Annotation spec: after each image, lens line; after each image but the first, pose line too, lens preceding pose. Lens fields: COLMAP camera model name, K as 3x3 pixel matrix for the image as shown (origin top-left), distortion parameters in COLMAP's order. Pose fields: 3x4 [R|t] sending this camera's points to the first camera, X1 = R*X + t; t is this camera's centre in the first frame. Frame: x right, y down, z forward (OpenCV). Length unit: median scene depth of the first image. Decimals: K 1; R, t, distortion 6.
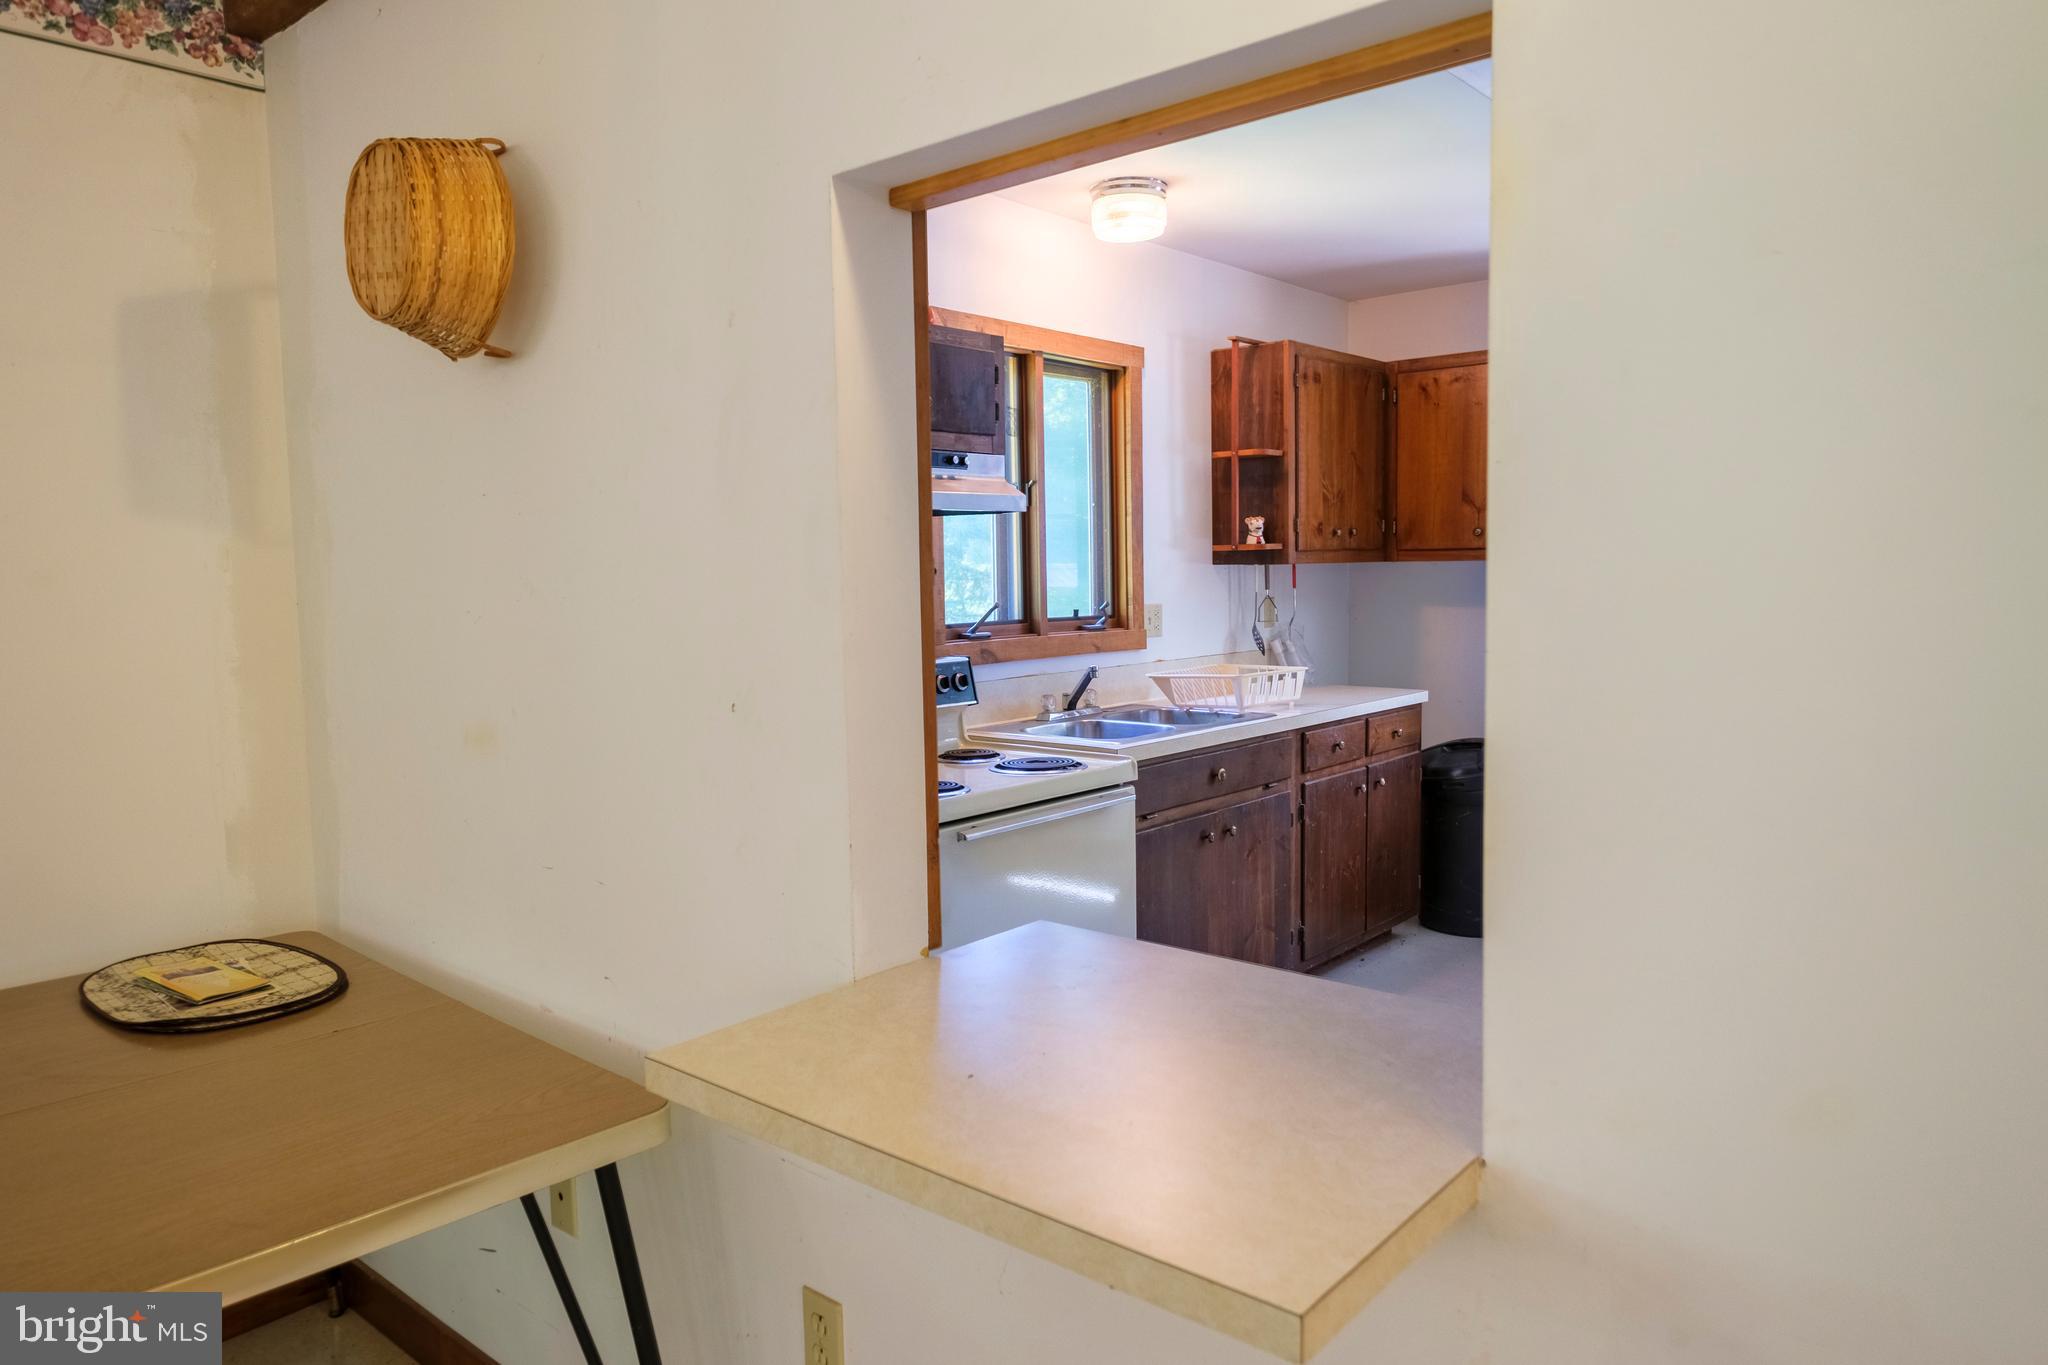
lens RADIAL K [[1323.7, 0, 1019.2], [0, 1323.7, 687.9], [0, 0, 1]] dist [0.000746, 0.000097]
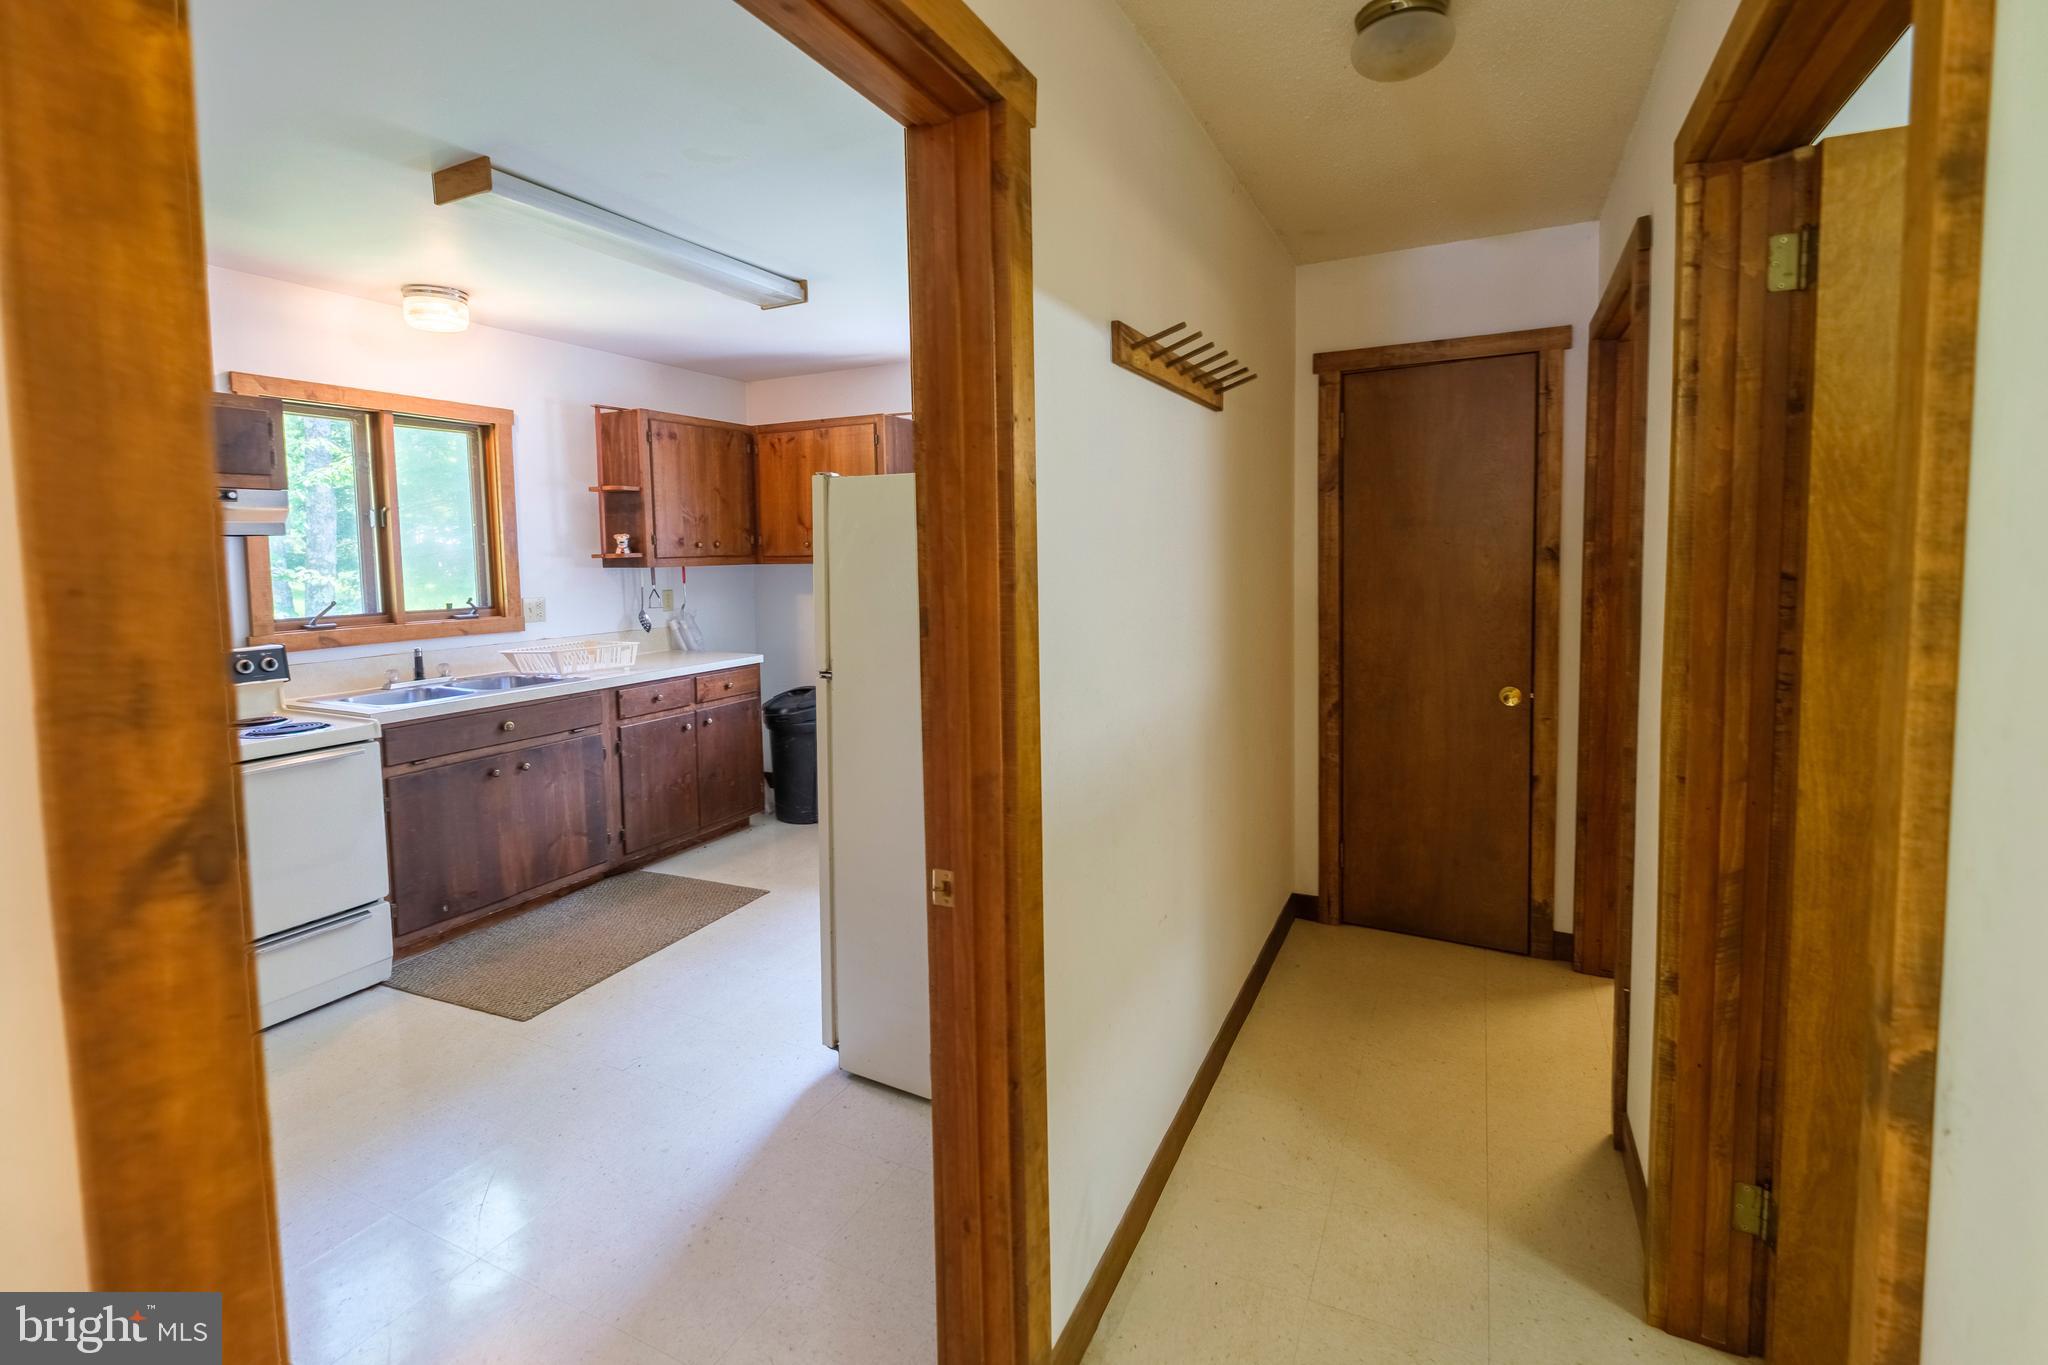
lens RADIAL K [[924.0, 0, 1054.0], [0, 924.0, 615.1], [0, 0, 1]] dist [-0.003094, -0.000330]
pose [[0.963144, -0.017102, 0.268443, 0.371247], [0.023903, 0.999470, -0.022086, -0.012147], [-0.267923, 0.027689, 0.963042, -0.056781]]
